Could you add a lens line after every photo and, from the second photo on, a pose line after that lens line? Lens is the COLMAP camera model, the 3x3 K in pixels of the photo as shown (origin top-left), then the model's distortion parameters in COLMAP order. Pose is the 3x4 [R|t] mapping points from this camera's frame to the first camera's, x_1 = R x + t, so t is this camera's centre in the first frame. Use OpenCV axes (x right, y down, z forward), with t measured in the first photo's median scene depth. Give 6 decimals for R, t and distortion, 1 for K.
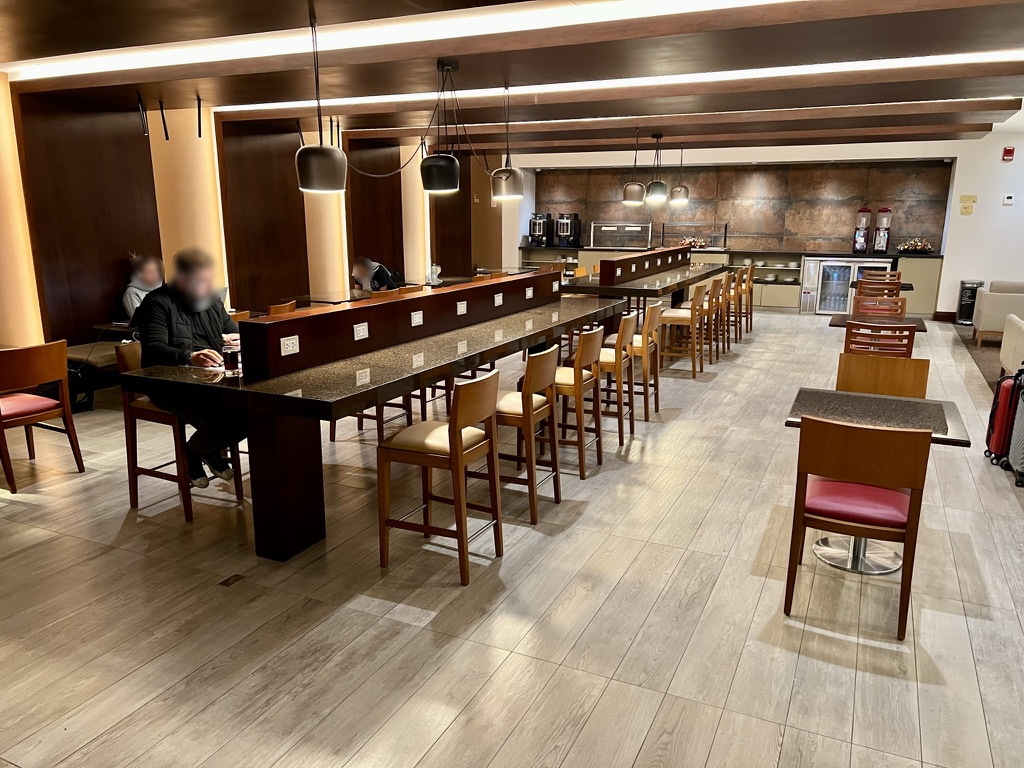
lens RADIAL K [[764.1, 0, 512.6], [0, 764.1, 389.6], [0, 0, 1]] dist [0.008955, 0.000683]
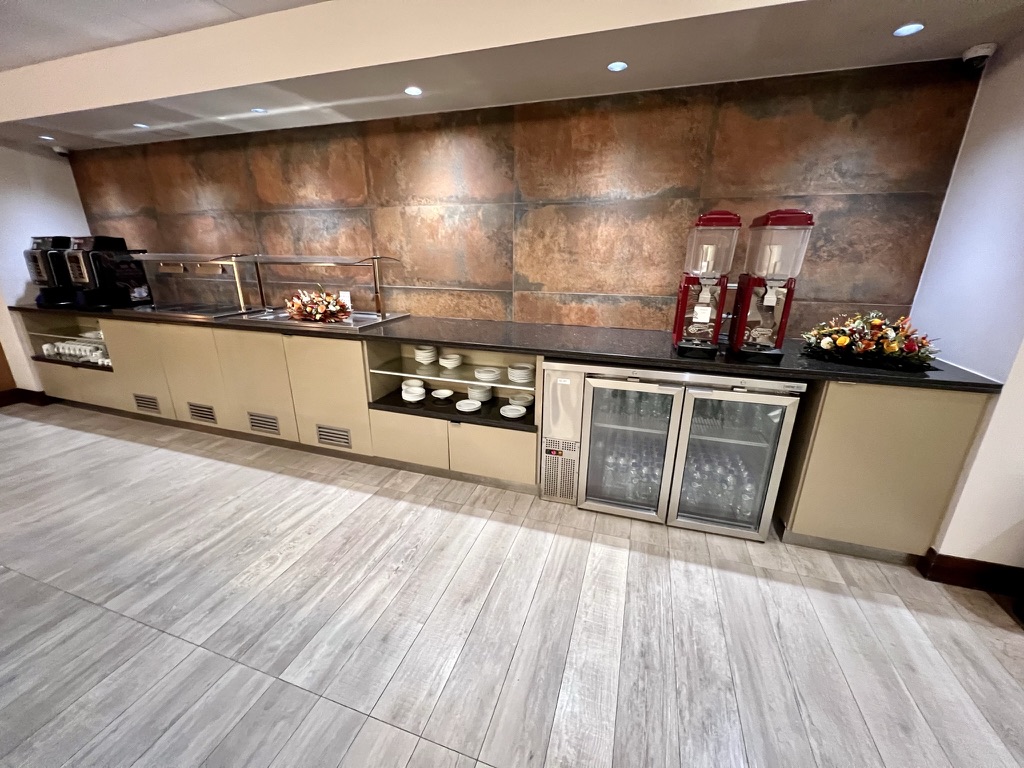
lens RADIAL K [[413.1, 0, 511.8], [0, 413.1, 379.6], [0, 0, 1]] dist [-0.000498, 0.000091]
pose [[0.991957, -0.036839, 0.121092, 0.331914], [0.026838, 0.996171, 0.083206, -0.174366], [-0.123694, -0.079287, 0.989148, 0.785493]]
